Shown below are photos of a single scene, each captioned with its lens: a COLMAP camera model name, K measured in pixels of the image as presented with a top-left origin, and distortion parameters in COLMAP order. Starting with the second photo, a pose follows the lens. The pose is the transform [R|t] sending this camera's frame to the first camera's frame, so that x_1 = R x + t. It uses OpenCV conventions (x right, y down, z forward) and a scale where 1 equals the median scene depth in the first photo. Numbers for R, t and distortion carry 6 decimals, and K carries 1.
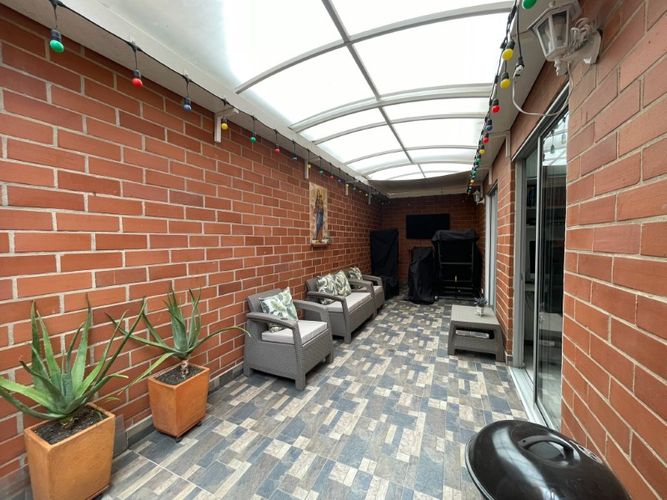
lens RADIAL K [[265.2, 0, 332.0], [0, 265.2, 250.0], [0, 0, 1]] dist [-0.012067, 0.005596]
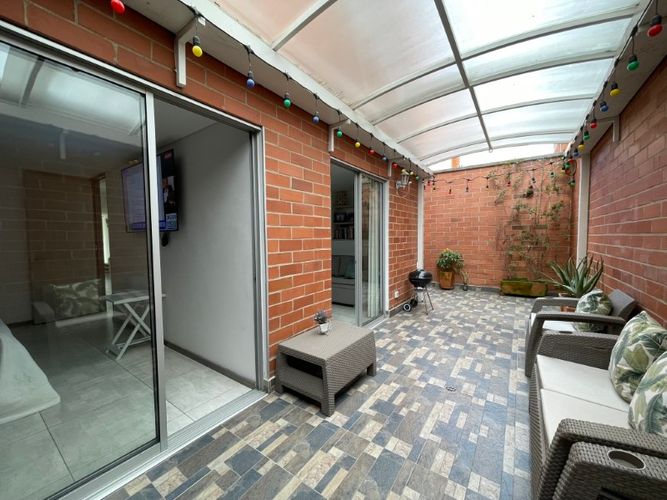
lens RADIAL K [[265.2, 0, 332.0], [0, 265.2, 250.0], [0, 0, 1]] dist [-0.012067, 0.005596]
pose [[-0.982200, 0.008823, 0.187629, 0.494015], [0.024008, 0.996600, 0.078813, -0.057313], [-0.186296, 0.081915, -0.979073, 2.116382]]
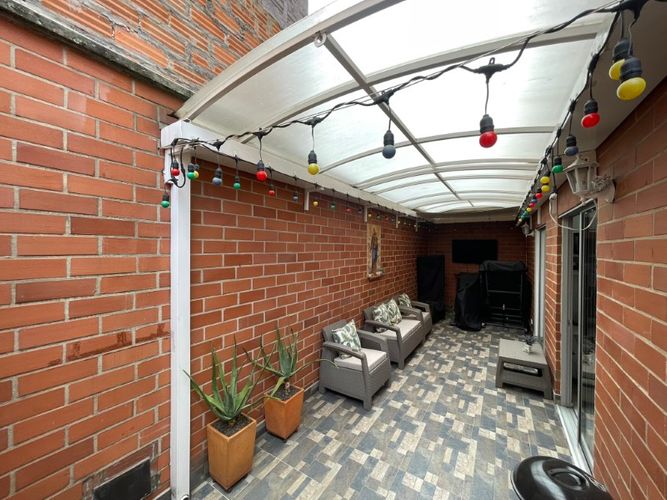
lens RADIAL K [[265.2, 0, 332.0], [0, 265.2, 250.0], [0, 0, 1]] dist [-0.012067, 0.005596]
pose [[0.990301, 0.012878, -0.138342, -0.109836], [-0.016728, 0.999503, -0.026702, -0.157671], [0.137929, 0.028757, 0.990025, -0.231282]]
